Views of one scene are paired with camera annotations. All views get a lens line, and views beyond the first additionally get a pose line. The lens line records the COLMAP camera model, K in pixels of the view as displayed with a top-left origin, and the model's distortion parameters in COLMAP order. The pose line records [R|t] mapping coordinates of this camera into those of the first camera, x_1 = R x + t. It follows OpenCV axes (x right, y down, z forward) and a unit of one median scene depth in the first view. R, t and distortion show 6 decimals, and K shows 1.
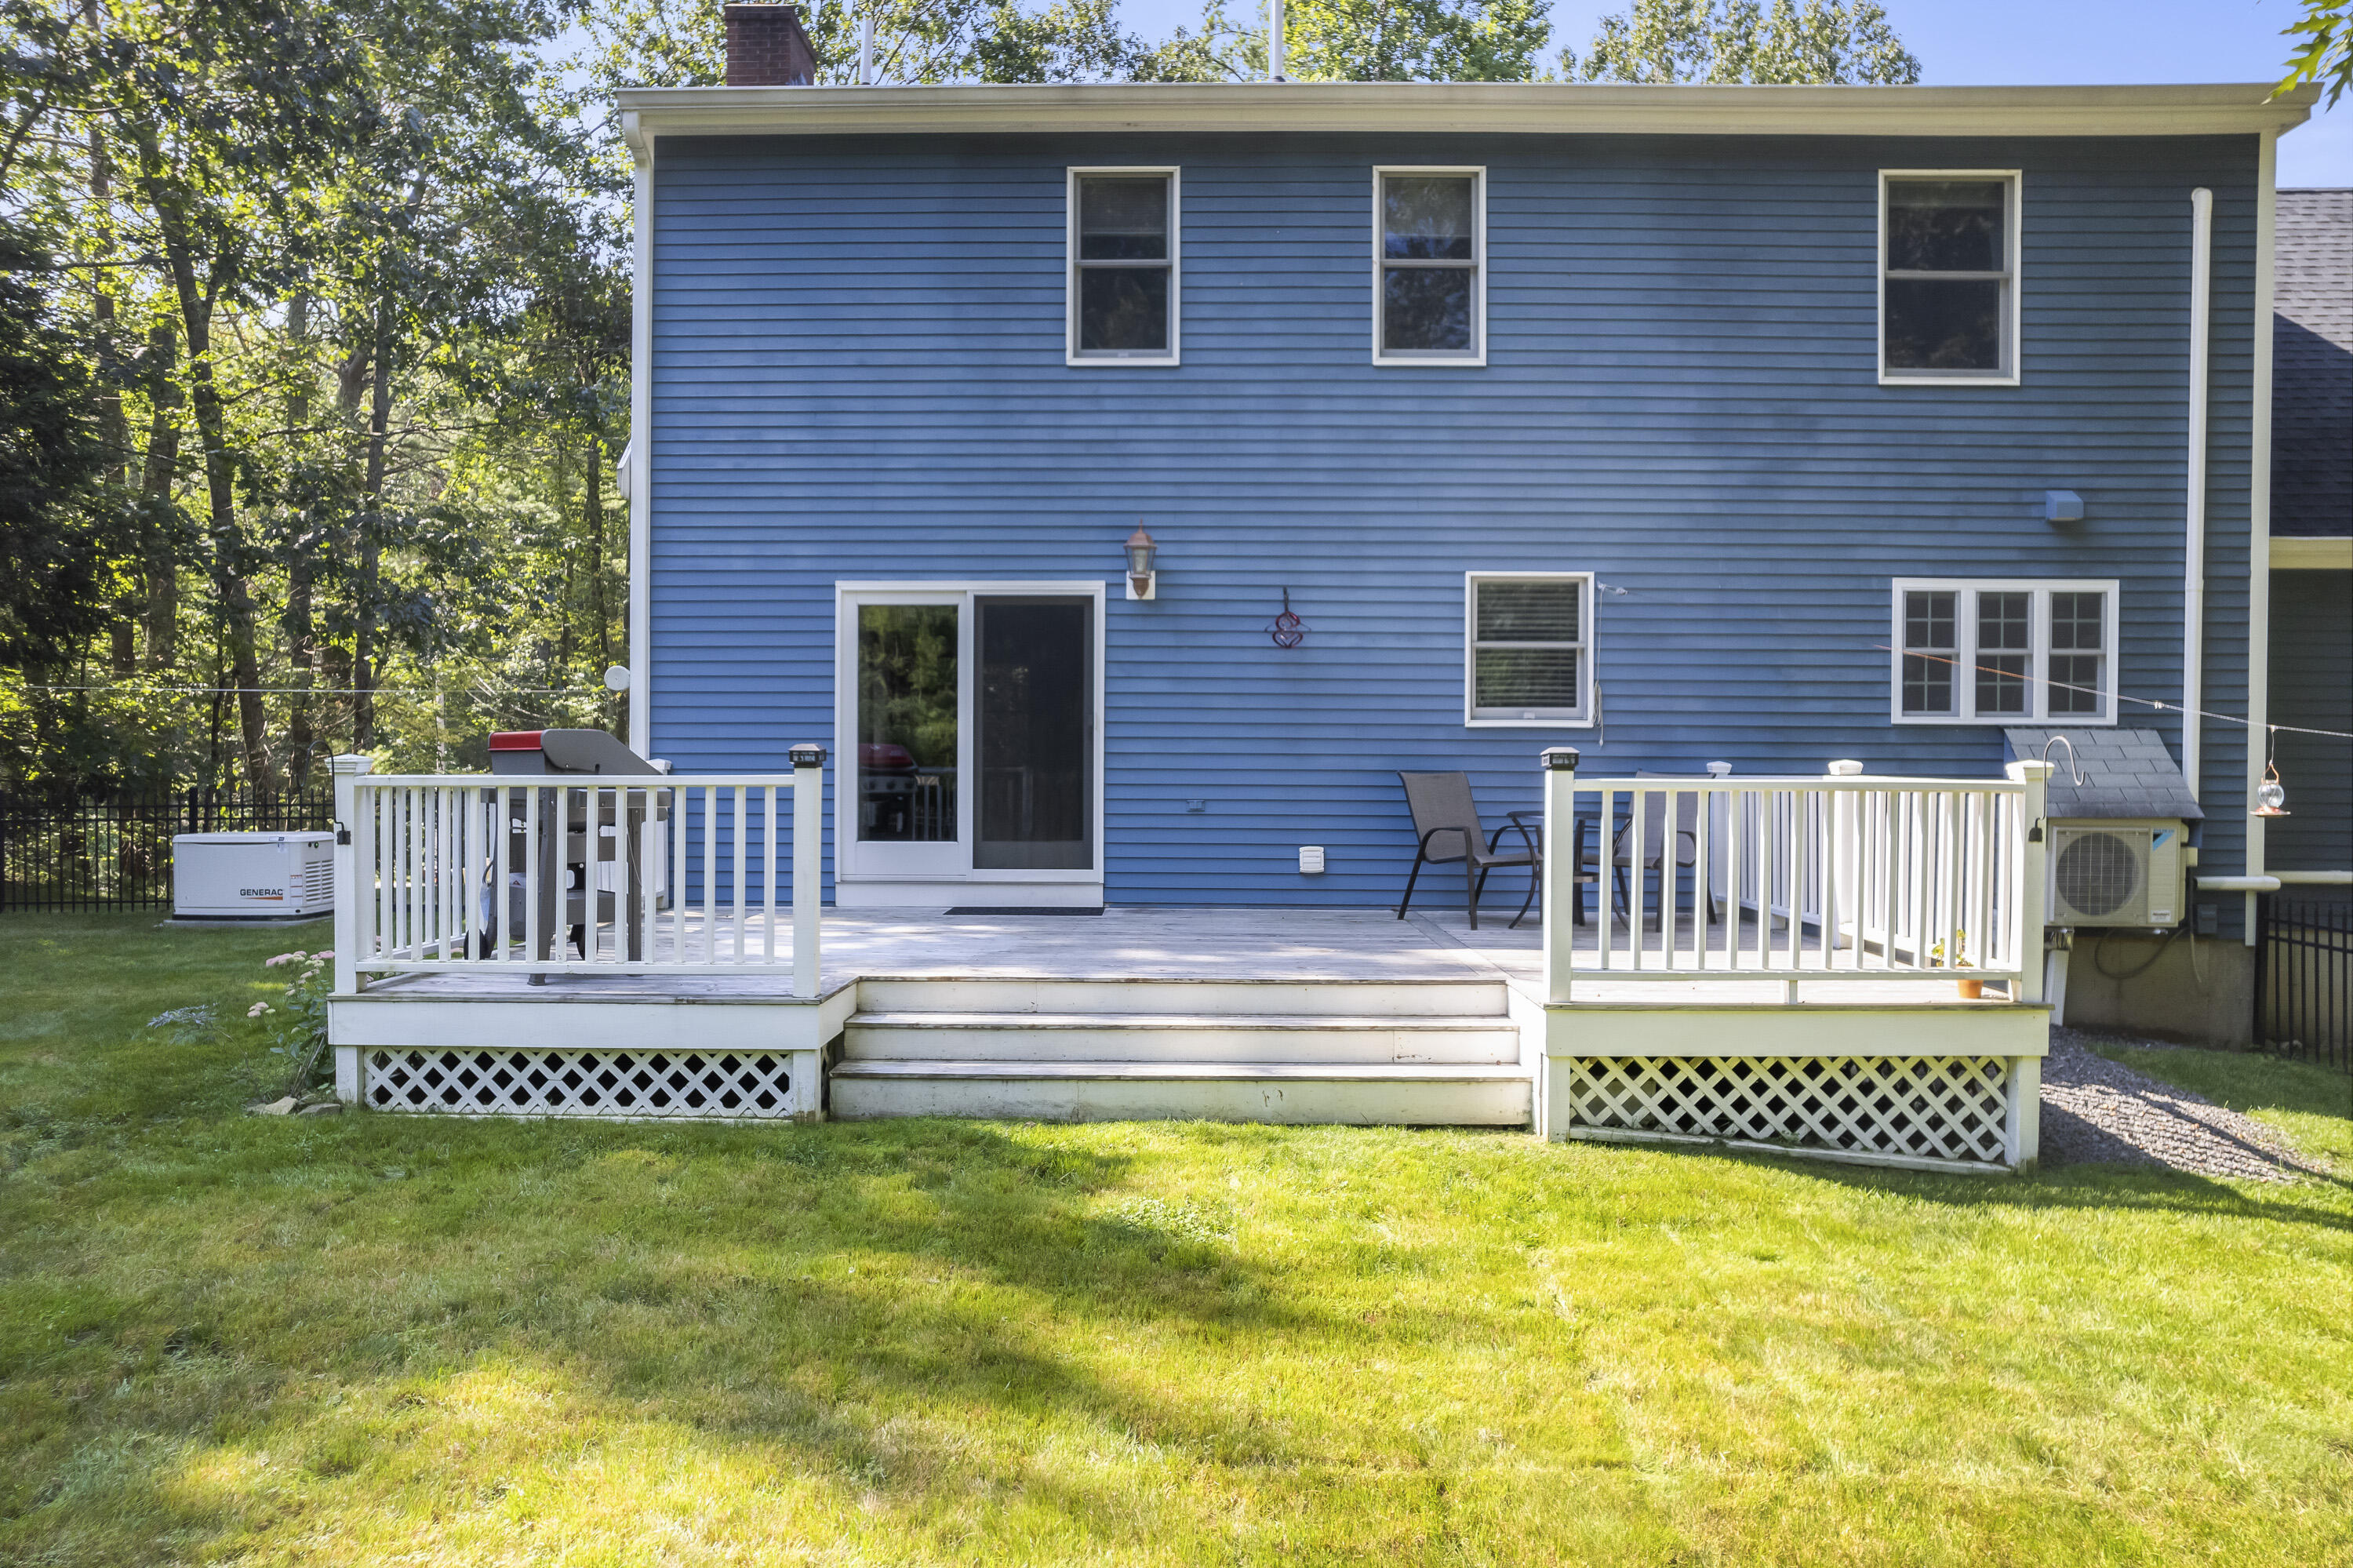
lens RADIAL K [[1508.4, 0, 1193.7], [0, 1508.4, 788.4], [0, 0, 1]] dist [-0.084146, 0.083430]
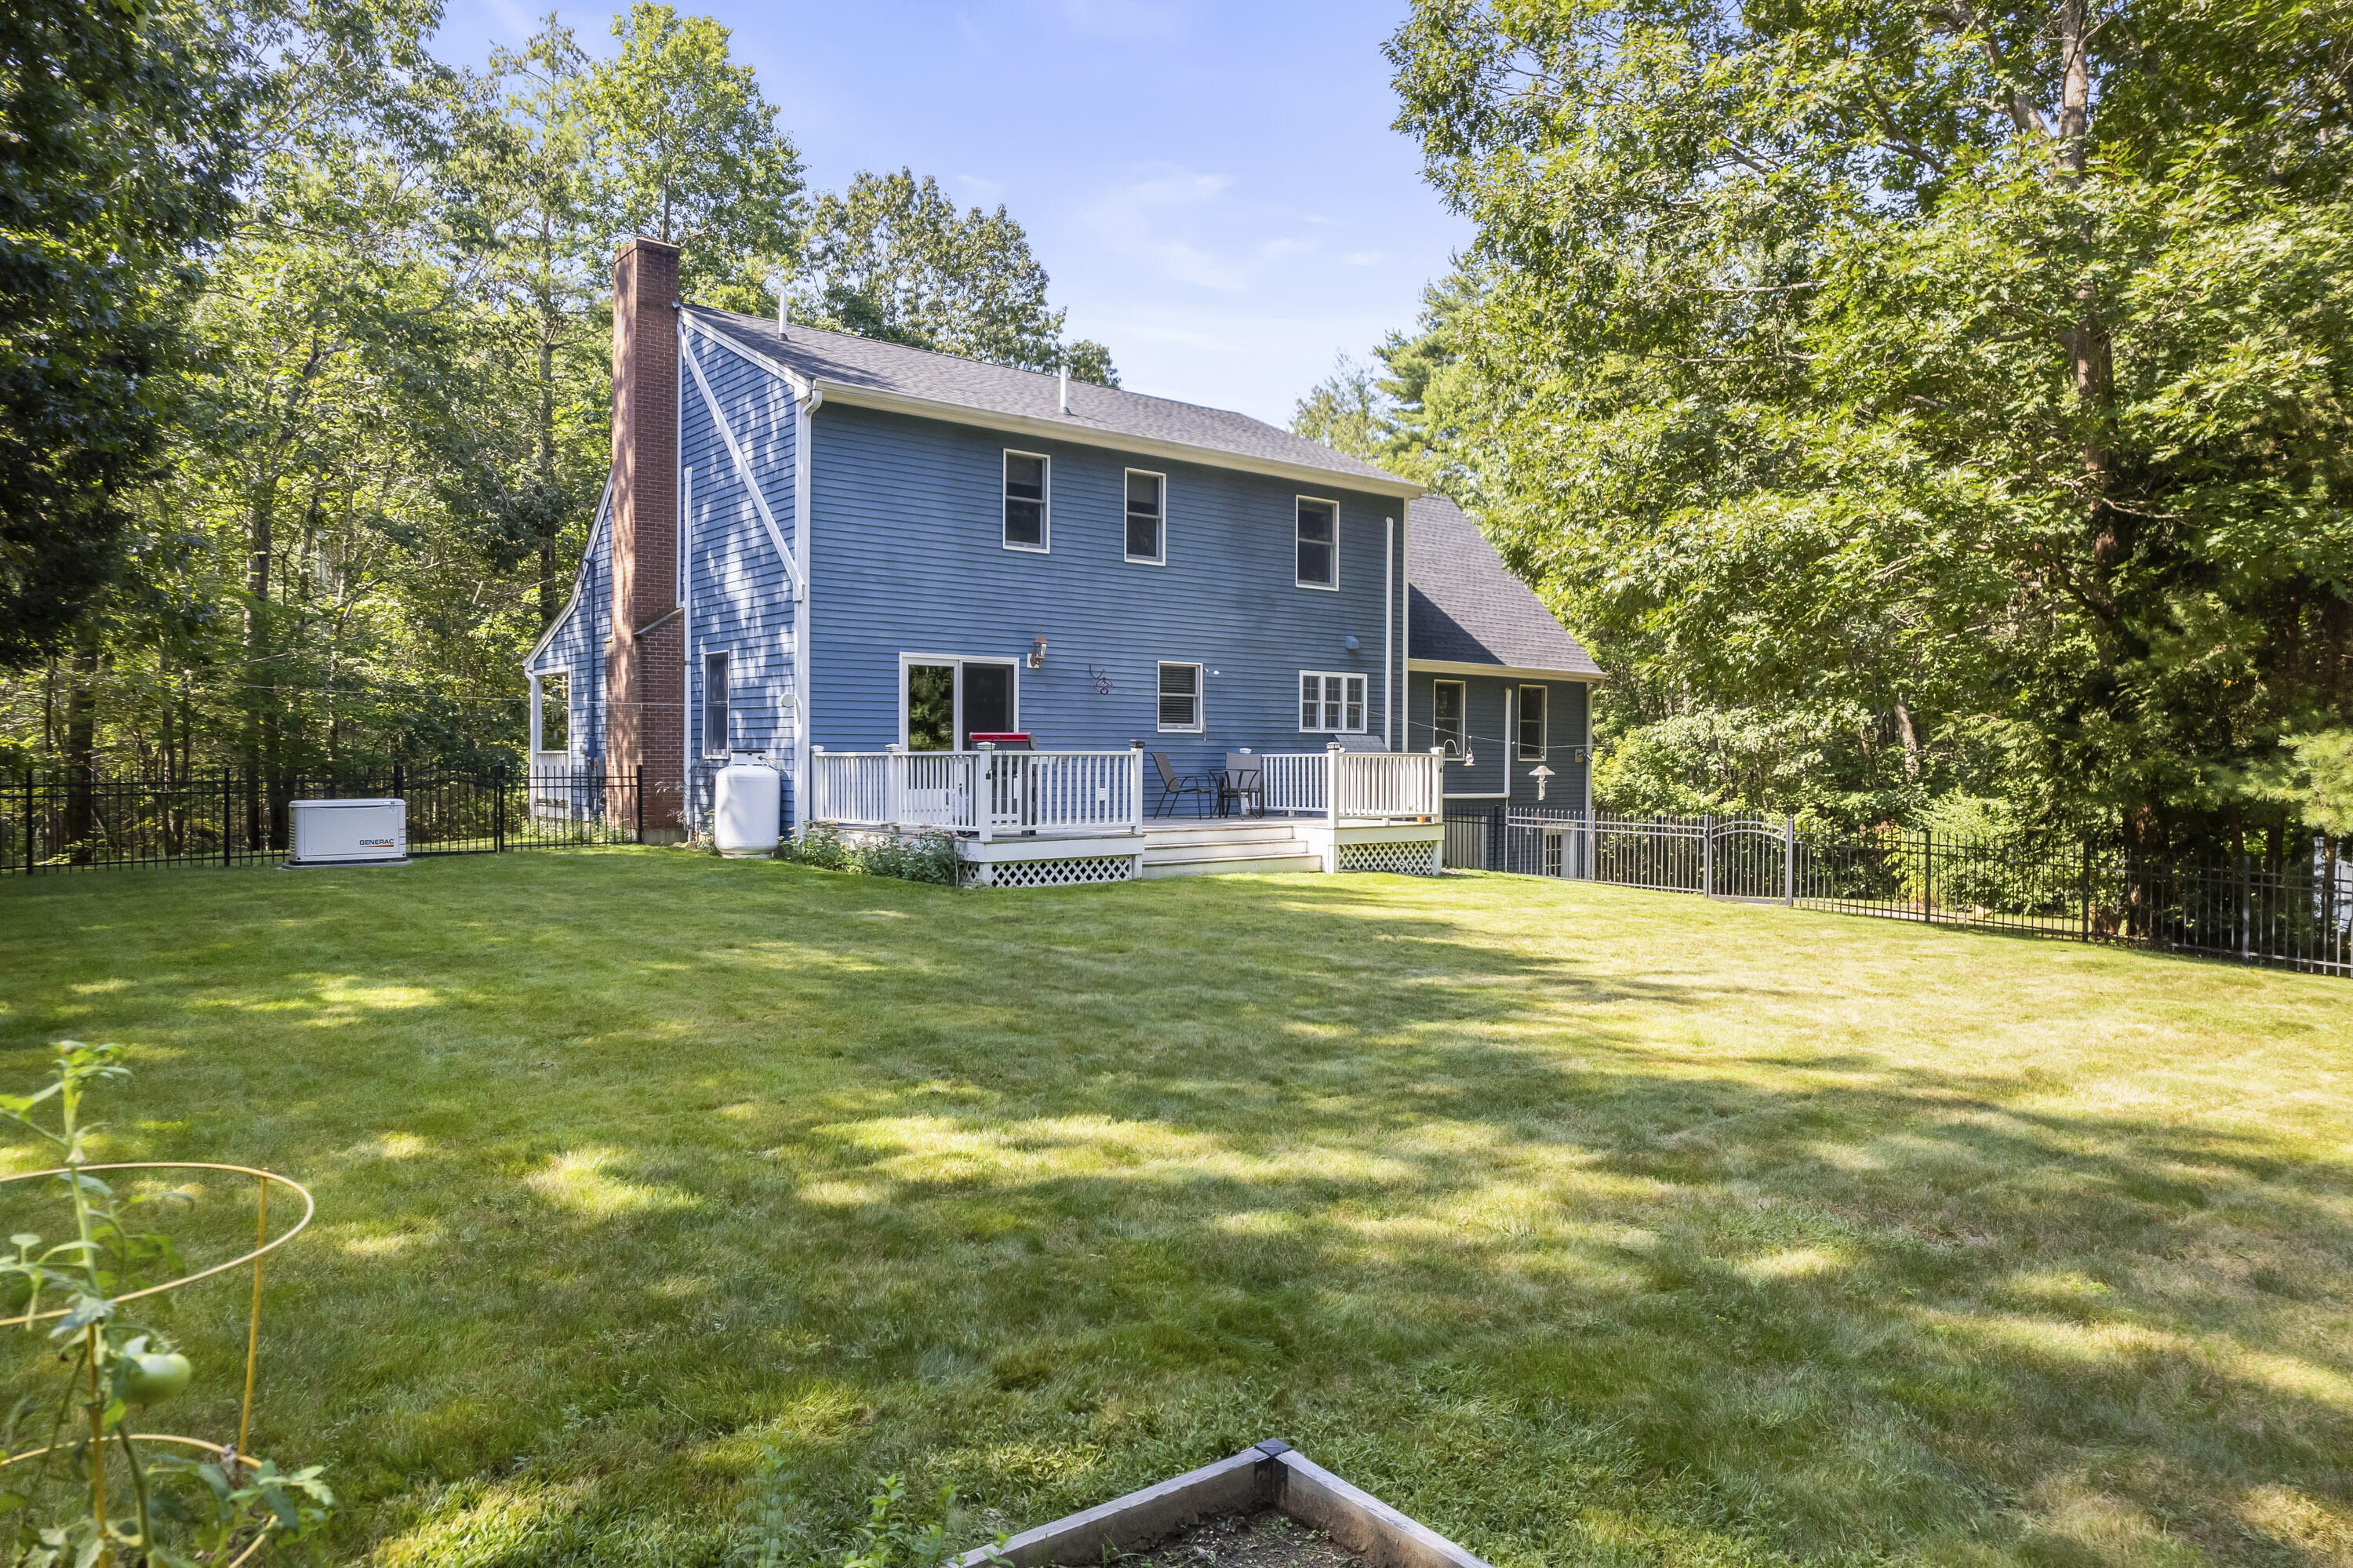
lens RADIAL K [[1495.2, 0, 1172.2], [0, 1495.2, 797.0], [0, 0, 1]] dist [-0.066998, 0.000754]
pose [[0.763351, -0.018250, 0.645726, -1.199969], [0.011399, 0.999826, 0.014782, 0.021363], [-0.645884, -0.003924, 0.763426, -0.662382]]
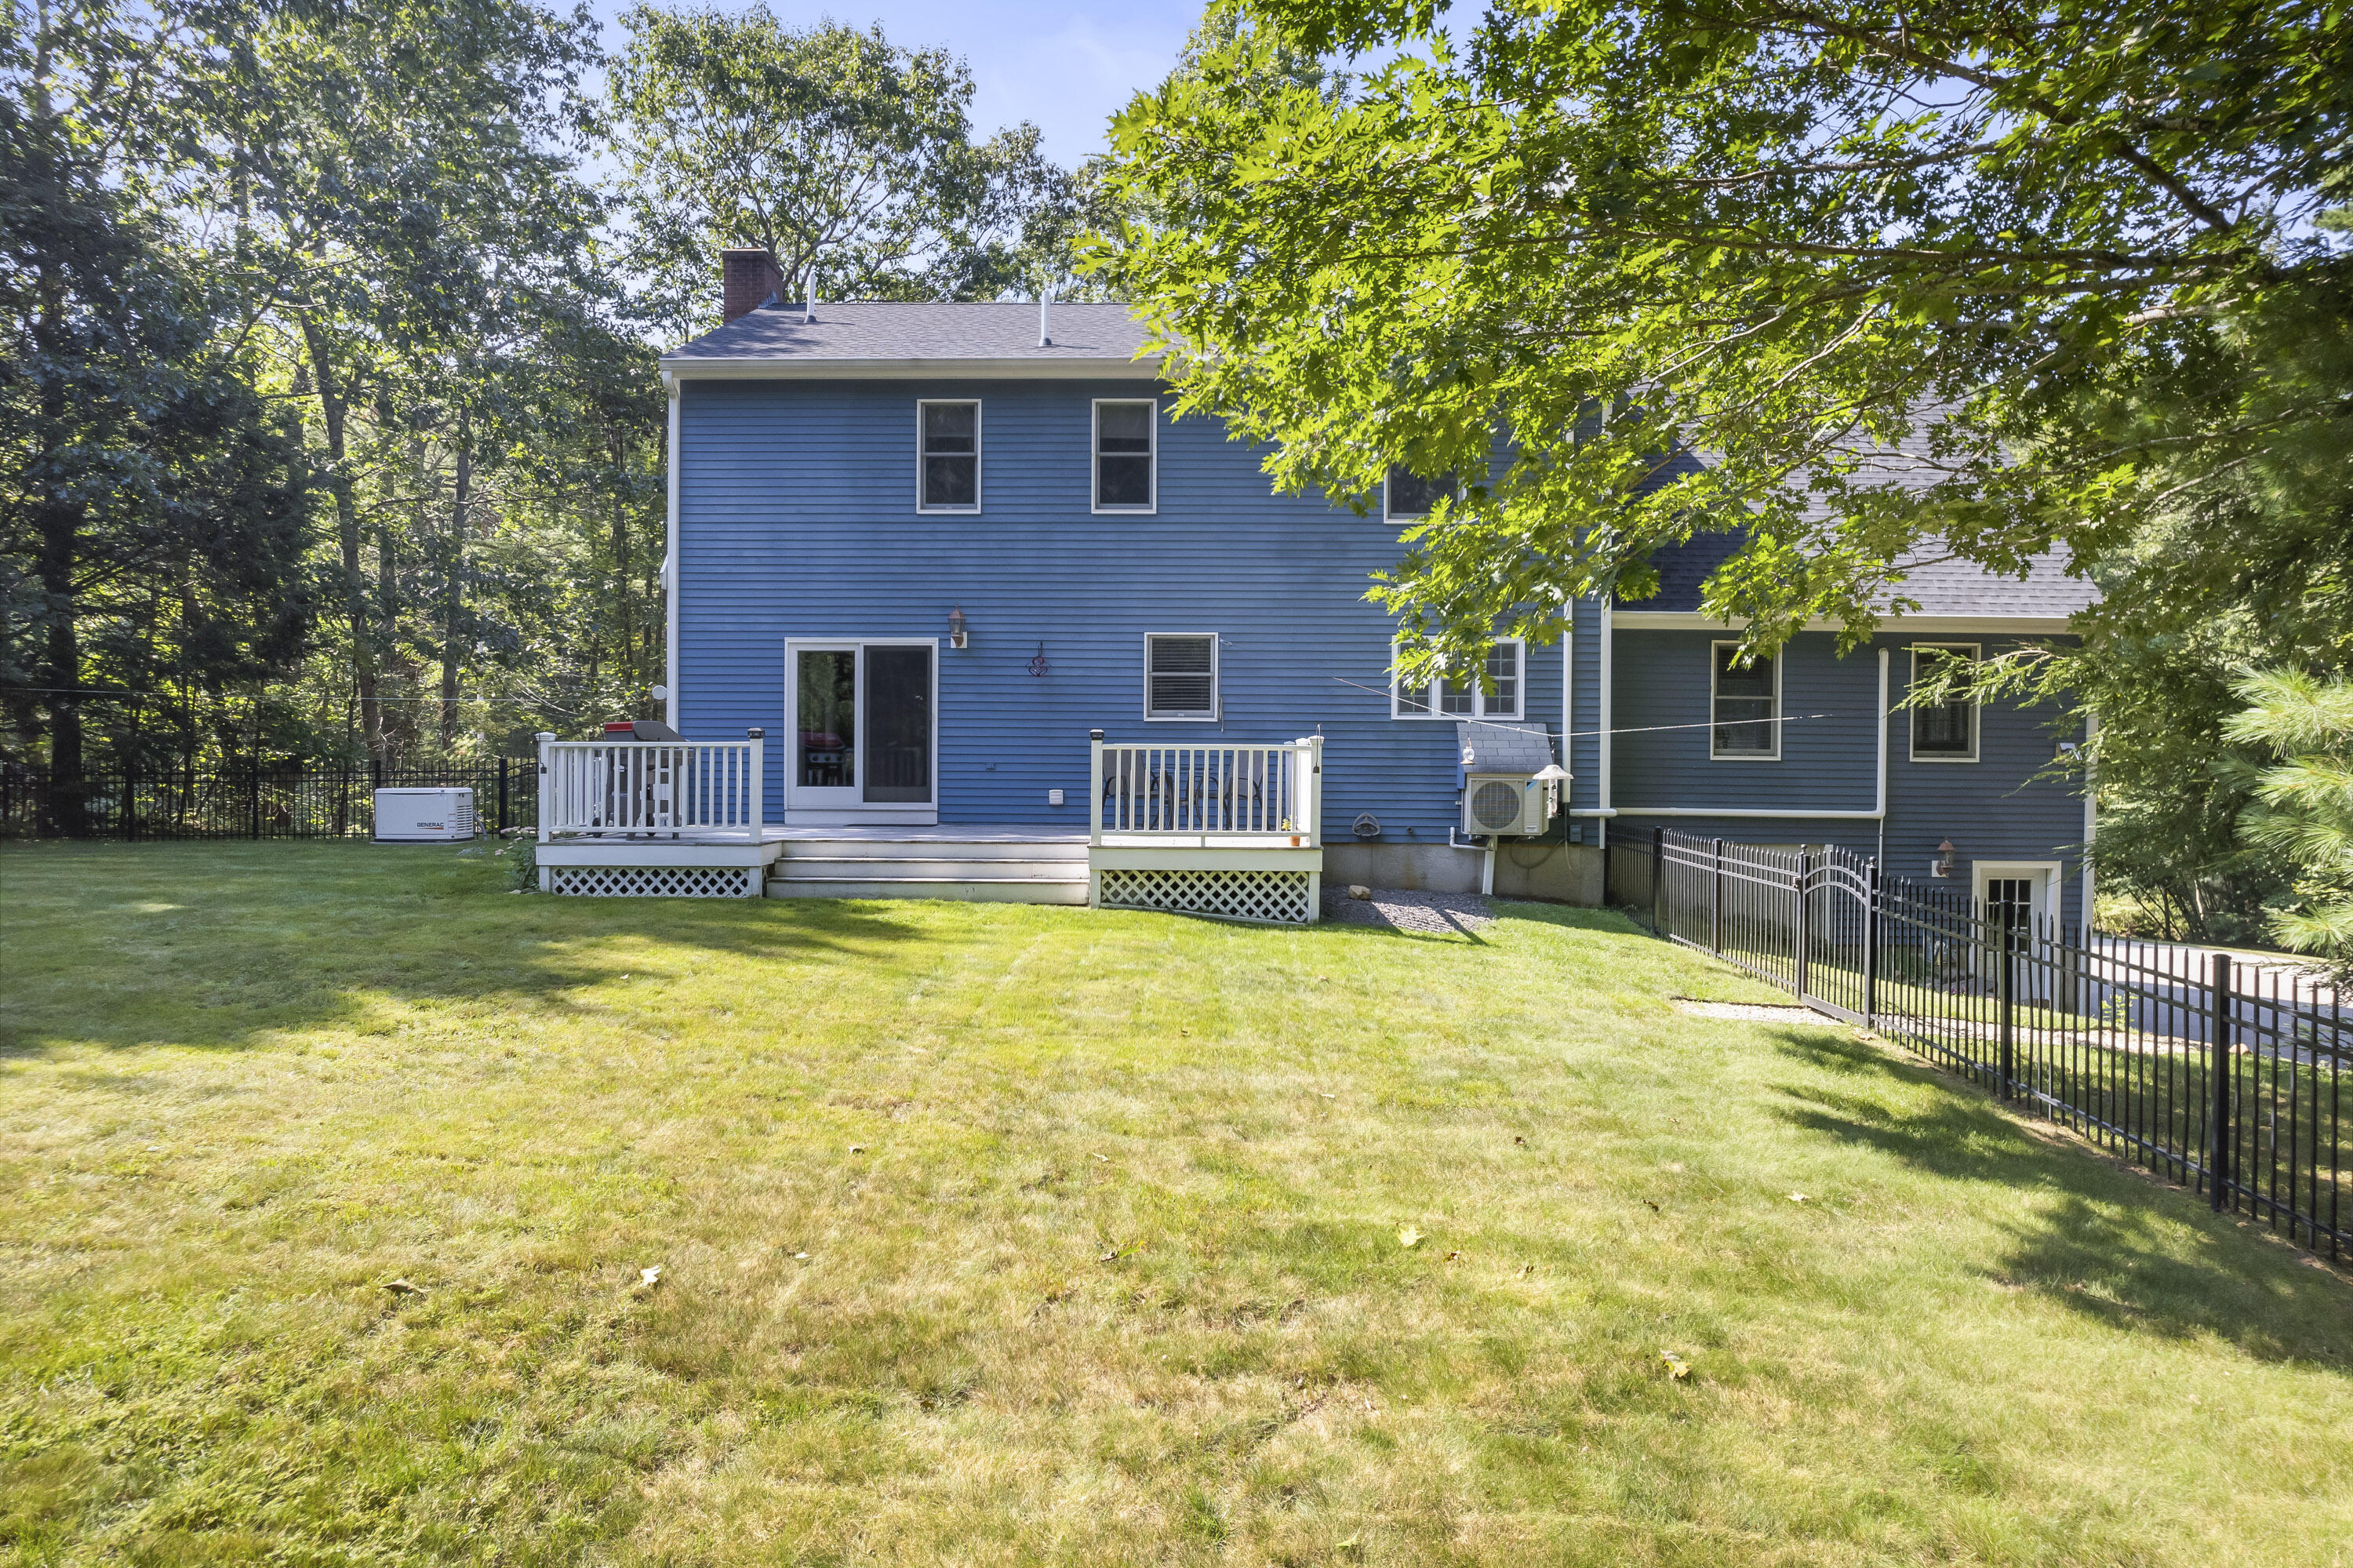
lens RADIAL K [[1490.7, 0, 1189.6], [0, 1490.7, 780.2], [0, 0, 1]] dist [-0.061710, 0.051691]
pose [[0.999996, 0.002236, -0.001537, 0.237538], [-0.002242, 0.999990, -0.003755, 0.034061], [0.001529, 0.003758, 0.999992, -0.732209]]
